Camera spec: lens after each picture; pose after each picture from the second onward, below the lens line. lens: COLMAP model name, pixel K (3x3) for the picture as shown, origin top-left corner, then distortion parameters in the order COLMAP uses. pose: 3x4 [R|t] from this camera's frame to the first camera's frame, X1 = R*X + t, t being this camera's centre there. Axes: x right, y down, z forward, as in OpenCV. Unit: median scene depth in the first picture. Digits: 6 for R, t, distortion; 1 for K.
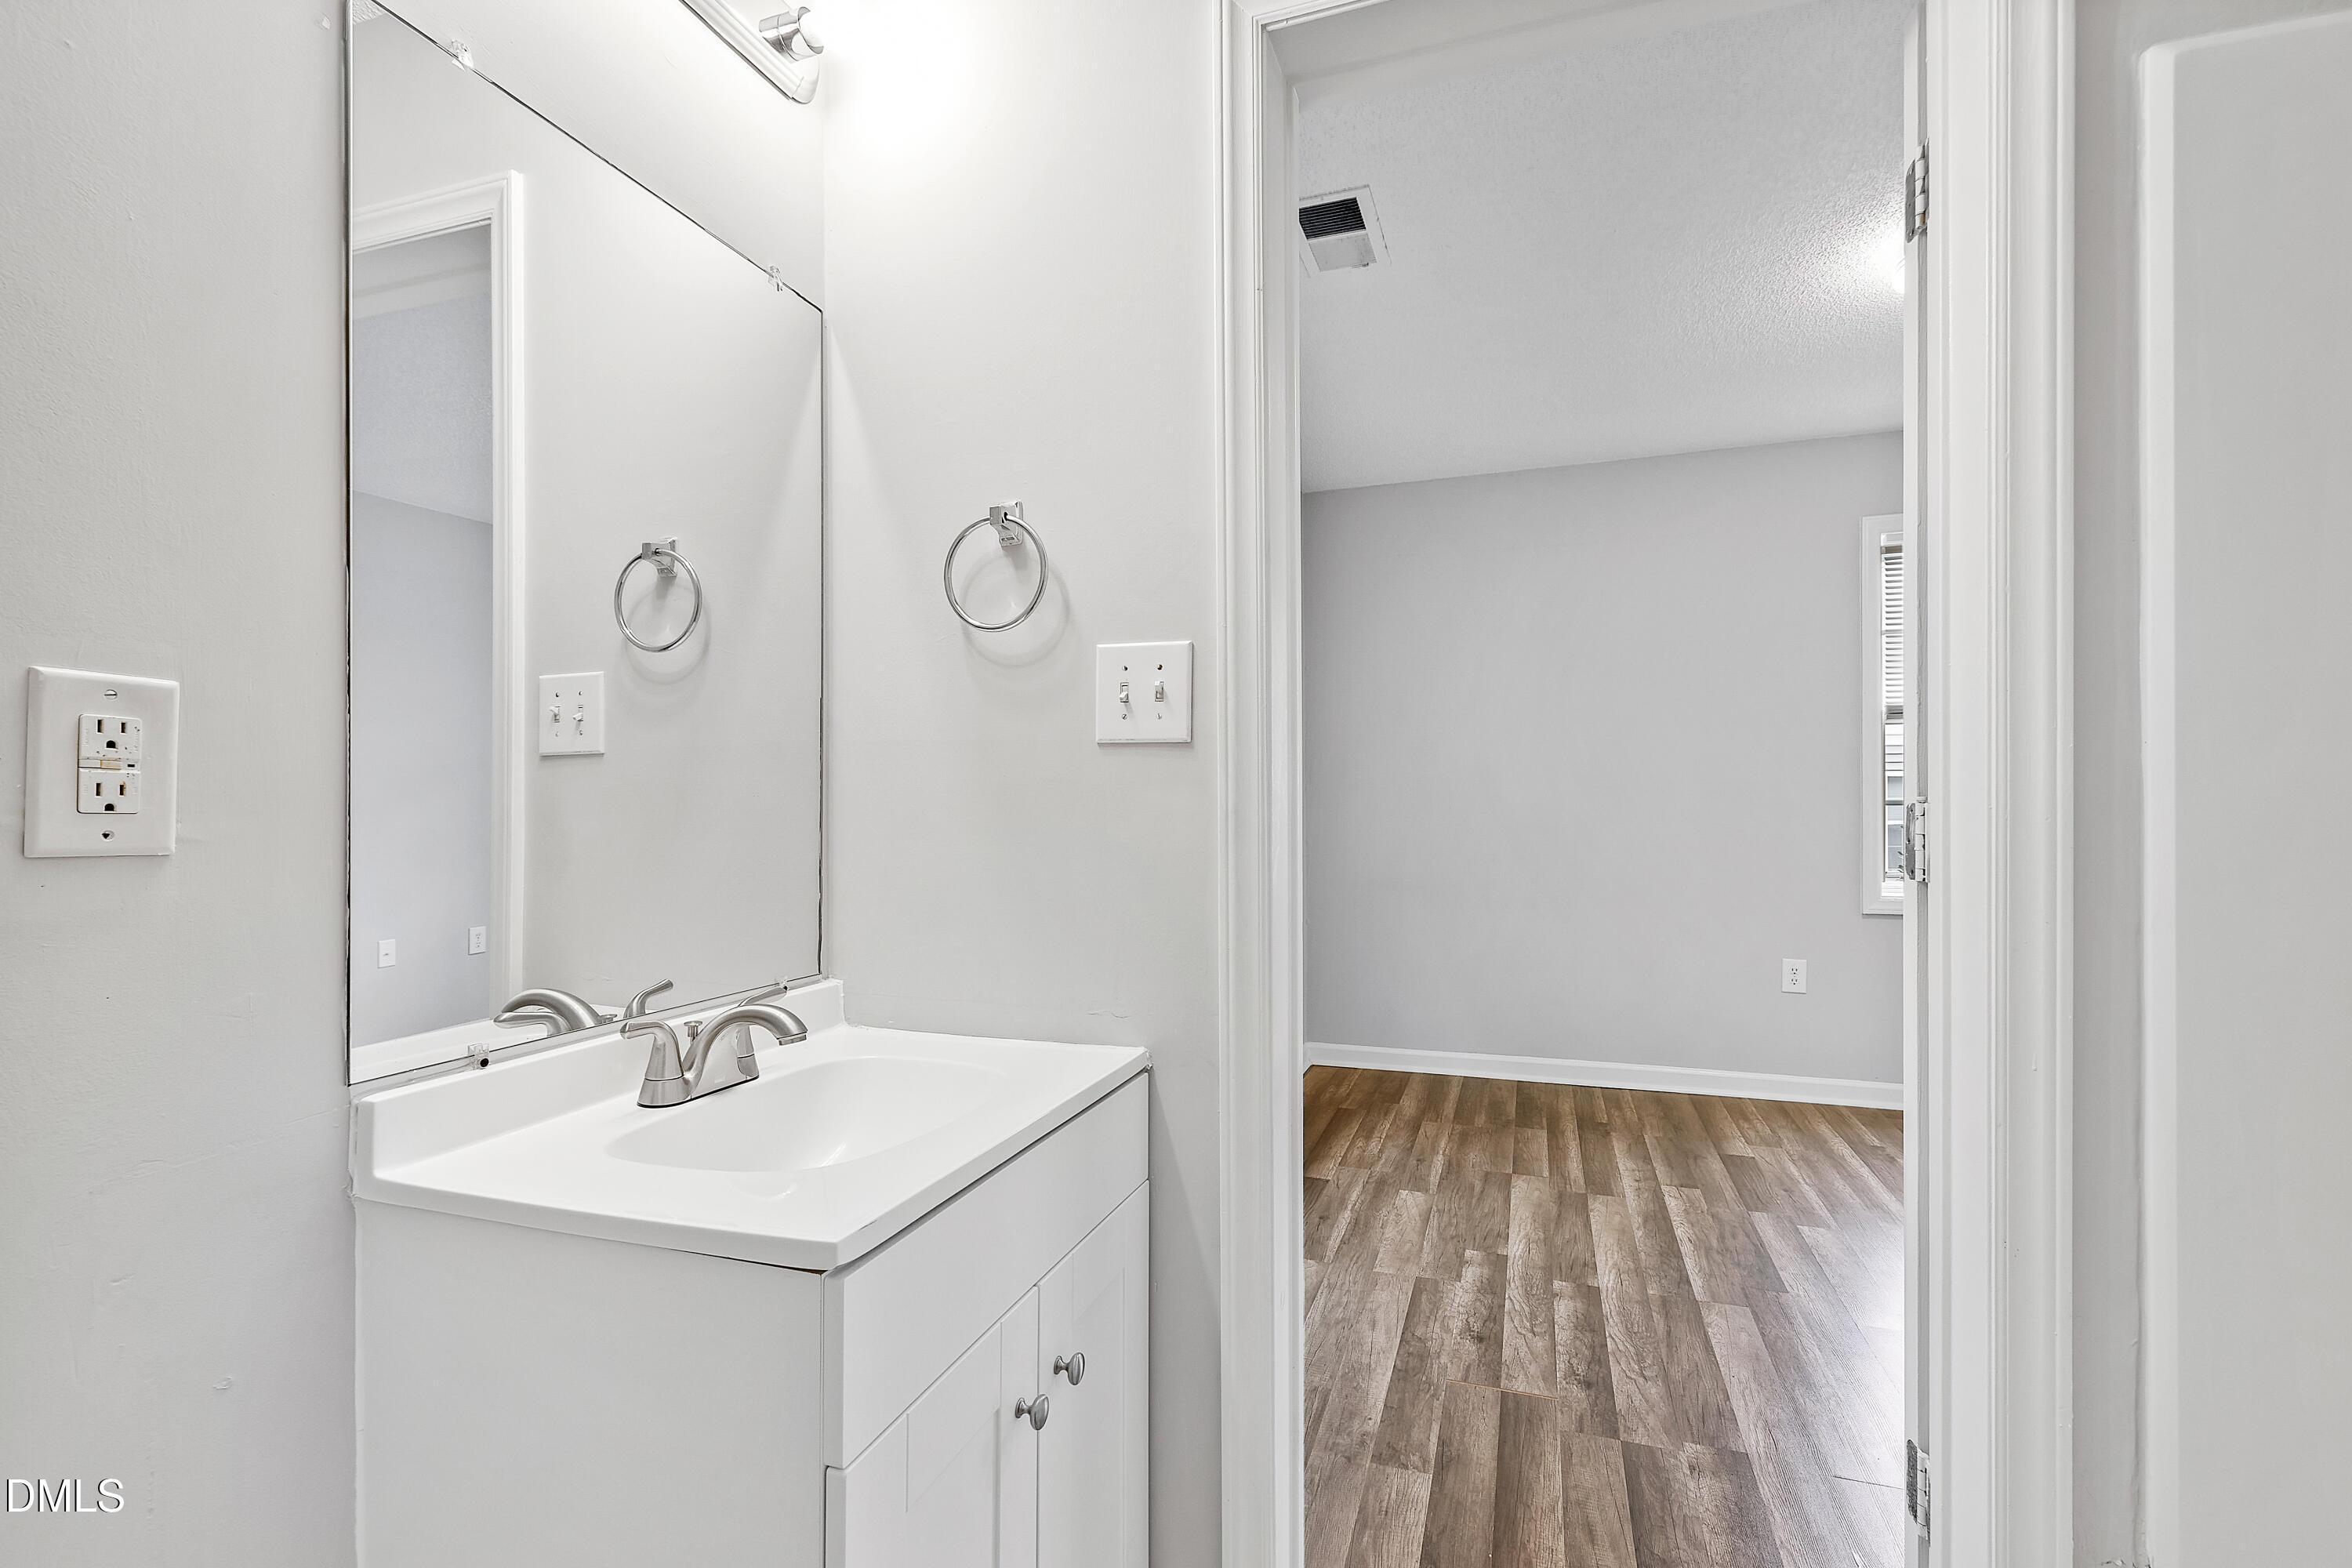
lens RADIAL K [[1034.4, 0, 1163.1], [0, 1034.4, 783.7], [0, 0, 1]] dist [0.007570, -0.004515]
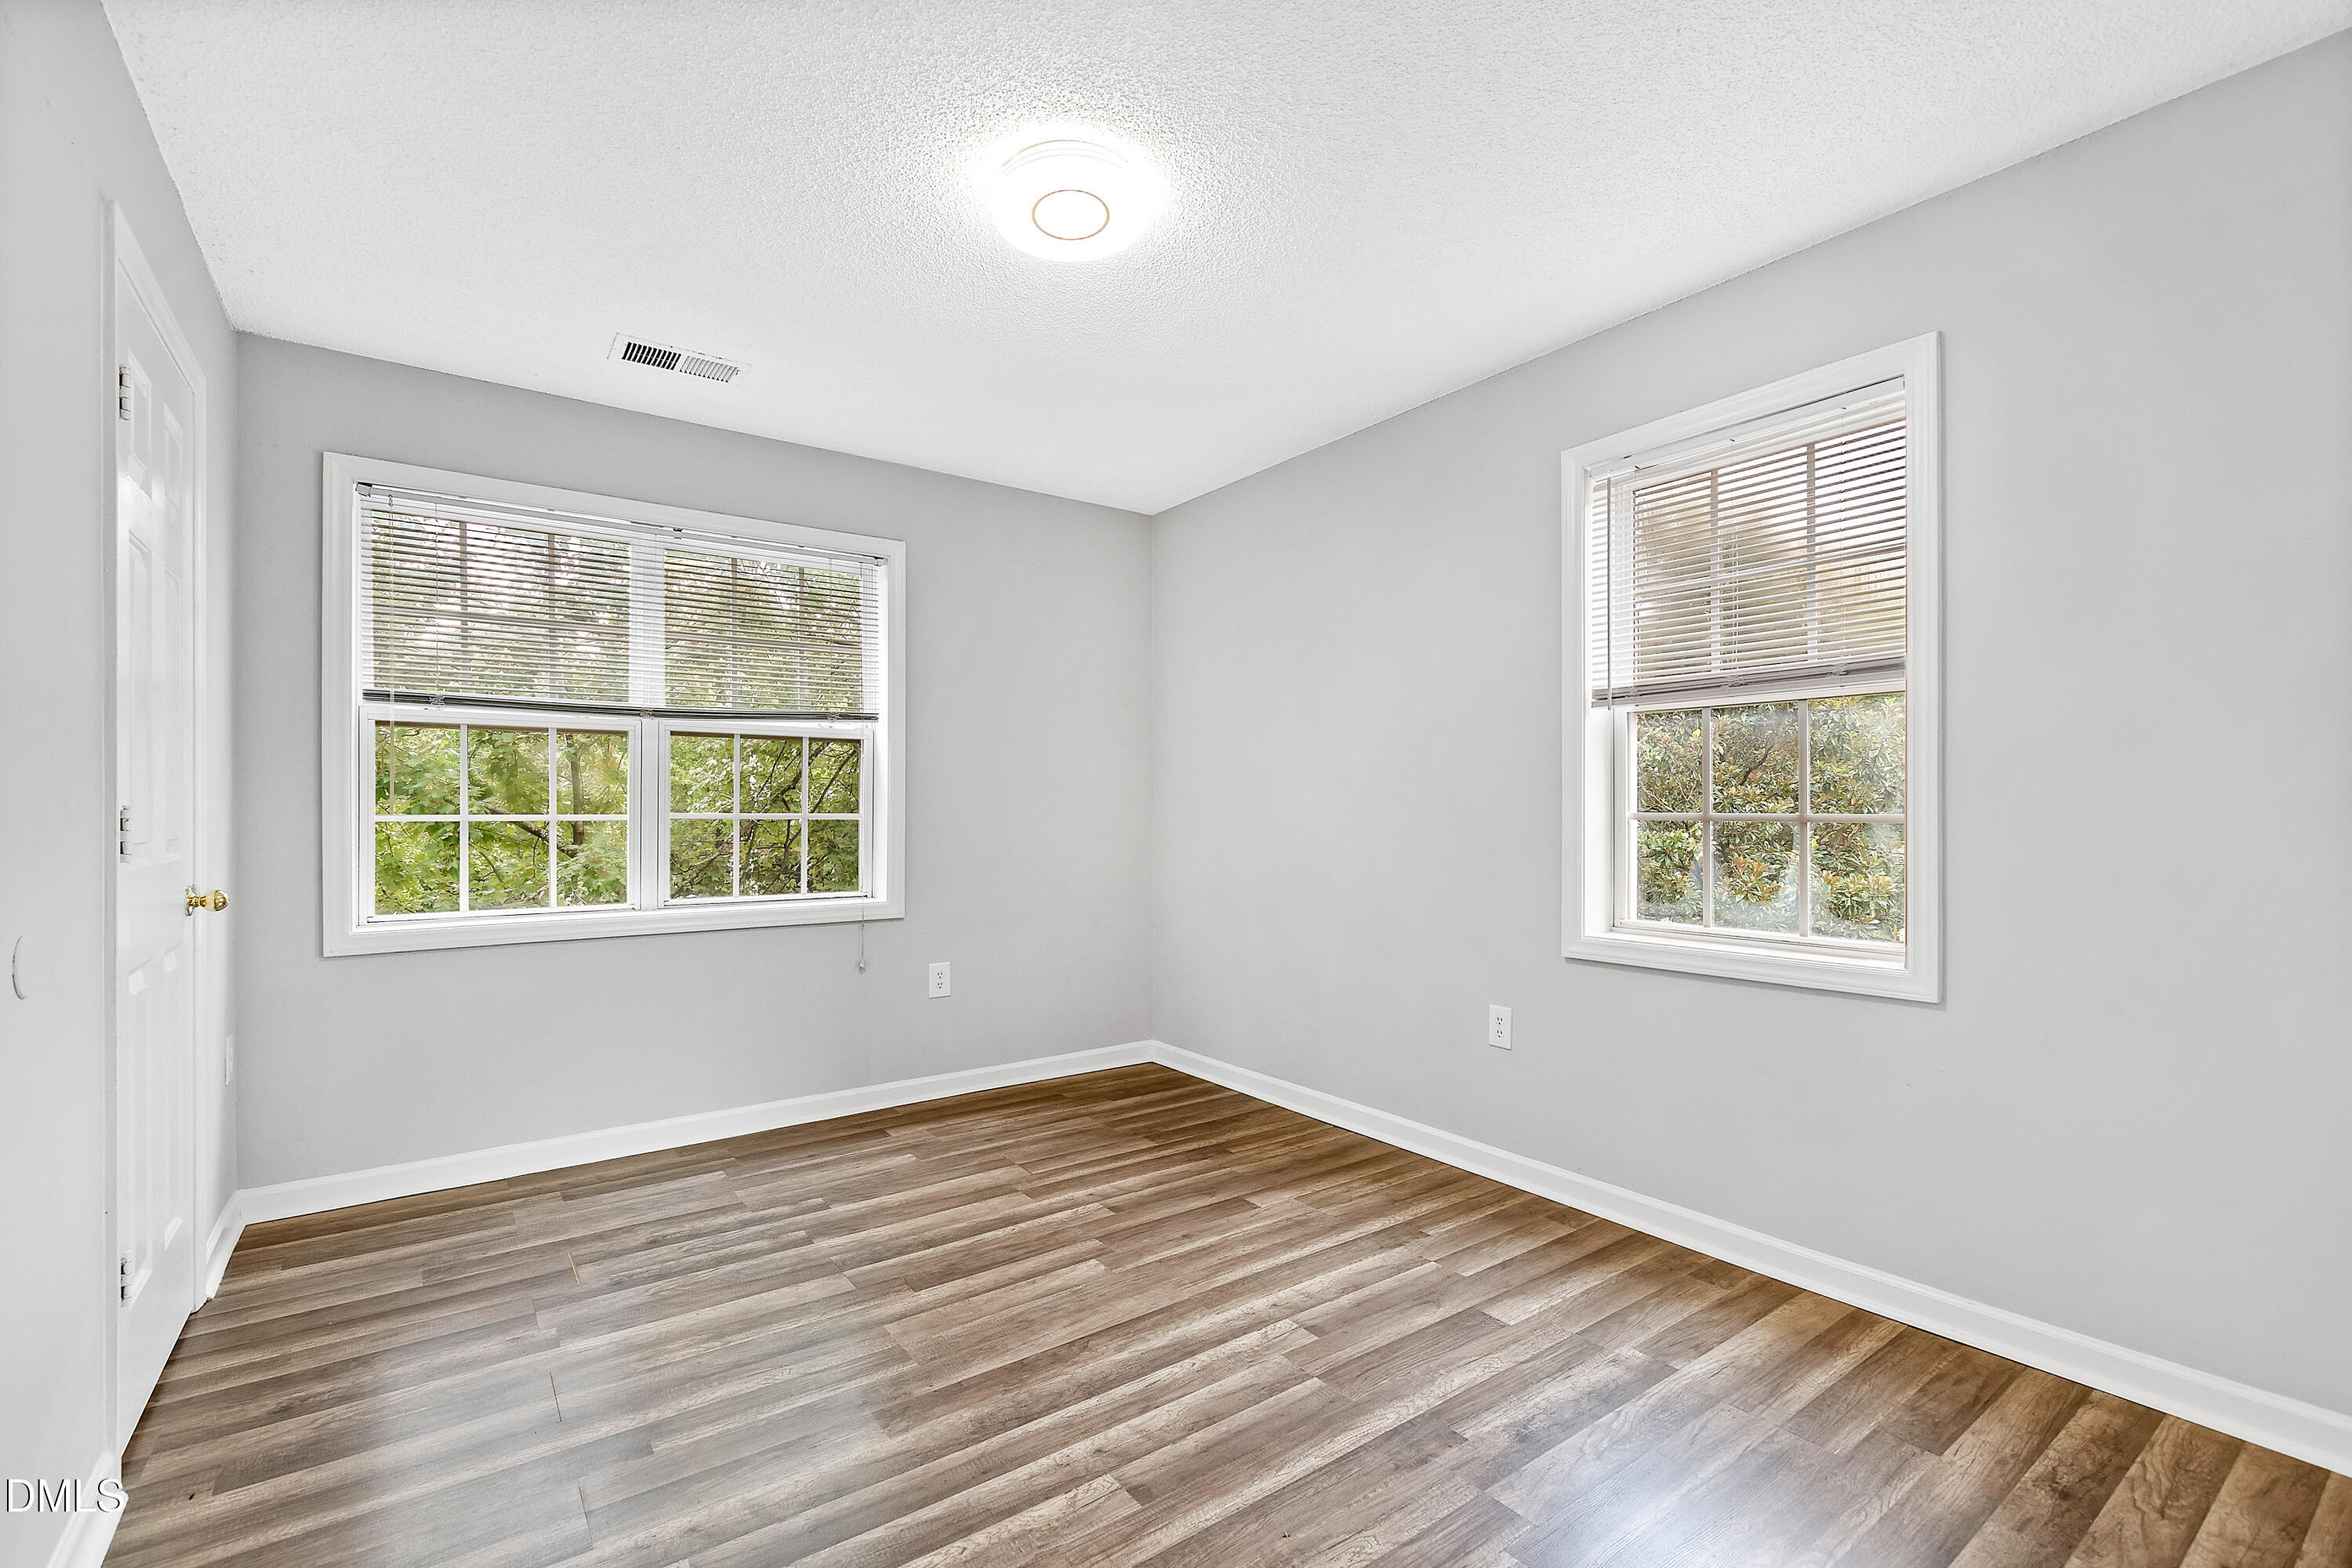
lens RADIAL K [[1034.4, 0, 1164.9], [0, 1034.4, 776.5], [0, 0, 1]] dist [0.007570, -0.004515]
pose [[0.825745, -0.006599, -0.564004, 1.017657], [-0.000608, 0.999921, -0.012591, 0.005236], [0.564043, 0.010740, 0.825676, 0.227815]]
